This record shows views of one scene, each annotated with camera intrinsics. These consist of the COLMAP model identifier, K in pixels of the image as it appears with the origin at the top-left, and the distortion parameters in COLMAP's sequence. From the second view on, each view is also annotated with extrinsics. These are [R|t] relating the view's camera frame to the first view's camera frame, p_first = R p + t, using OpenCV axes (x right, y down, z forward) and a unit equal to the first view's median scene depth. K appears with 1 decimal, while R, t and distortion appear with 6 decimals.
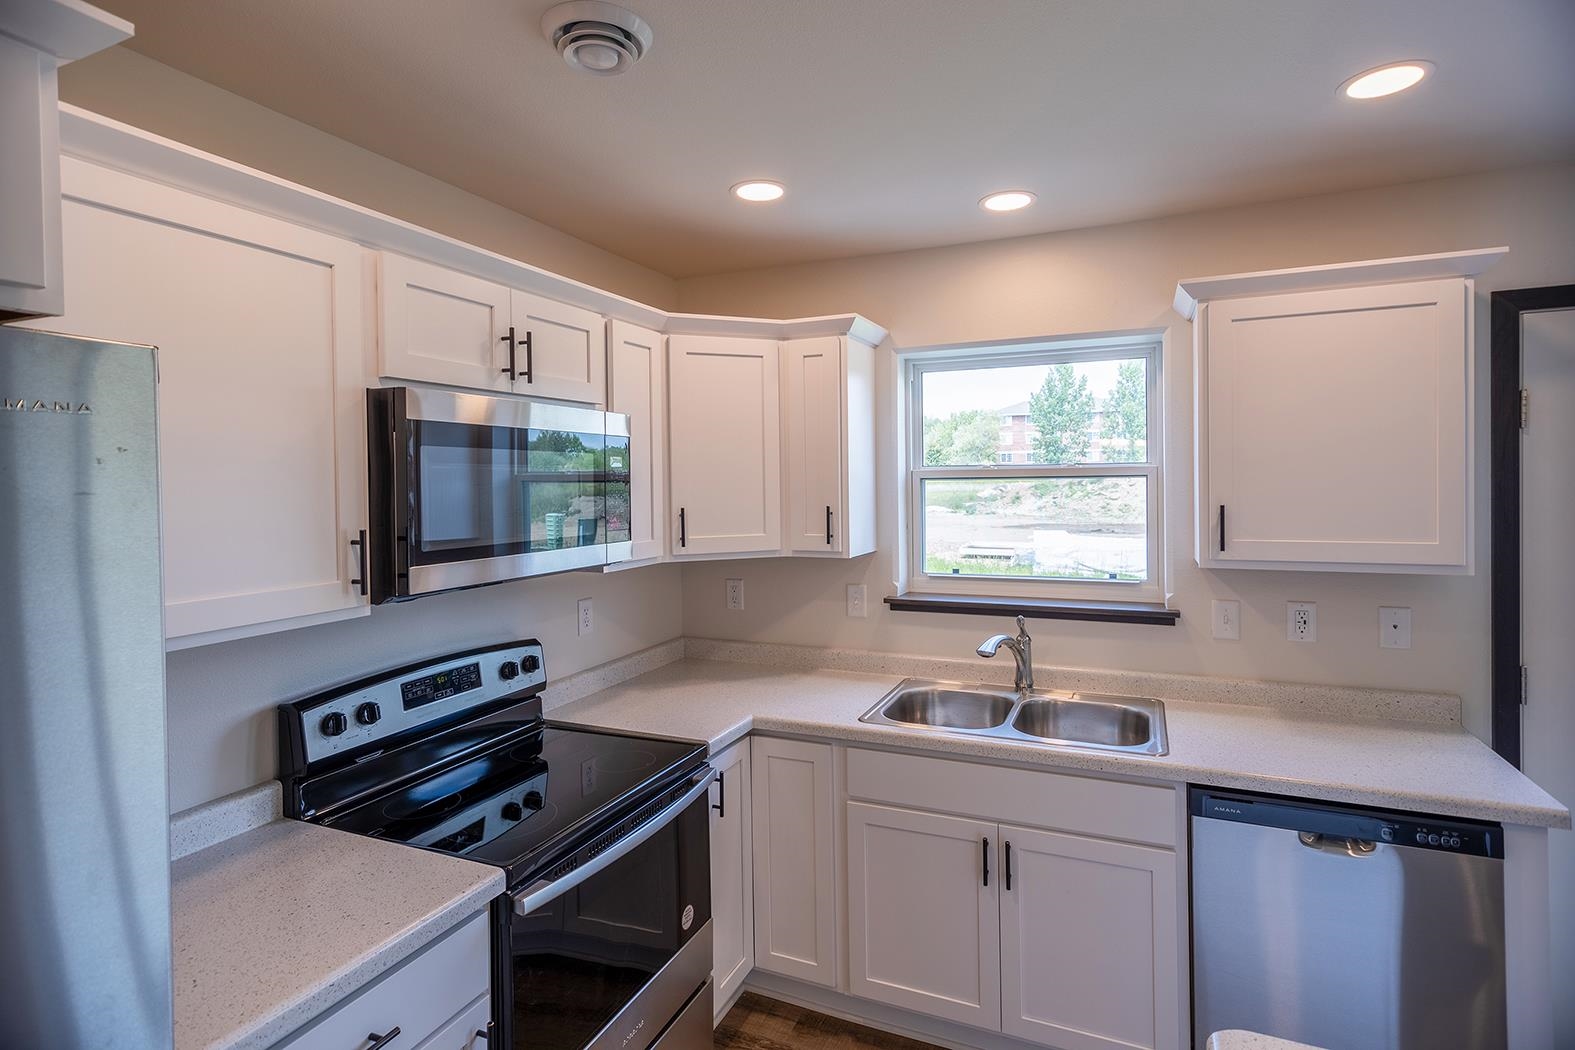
lens RADIAL K [[778.9, 0, 787.1], [0, 778.9, 463.8], [0, 0, 1]] dist [-0.000731, -0.000334]
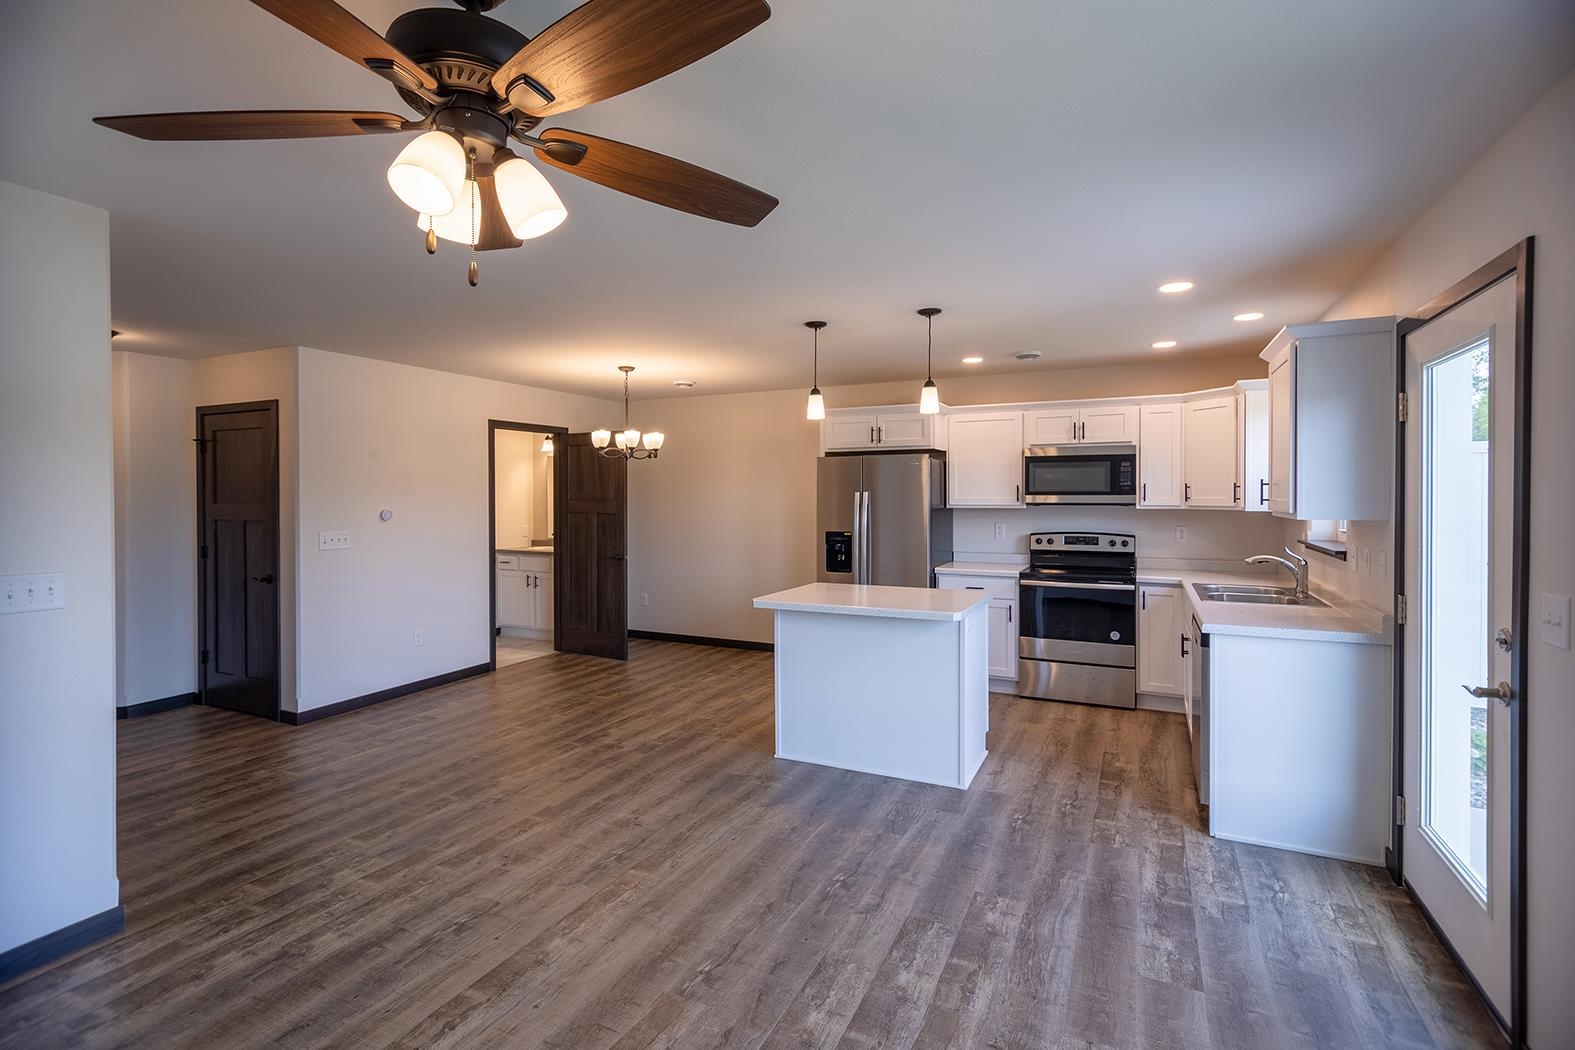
lens RADIAL K [[774.8, 0, 786.0], [0, 774.8, 507.2], [0, 0, 1]] dist [-0.000458, -0.000054]
pose [[-0.017974, 0.031313, -0.999348, 2.376009], [0.029909, 0.999079, 0.030767, 0.028582], [0.999391, -0.029337, -0.018894, -0.066899]]
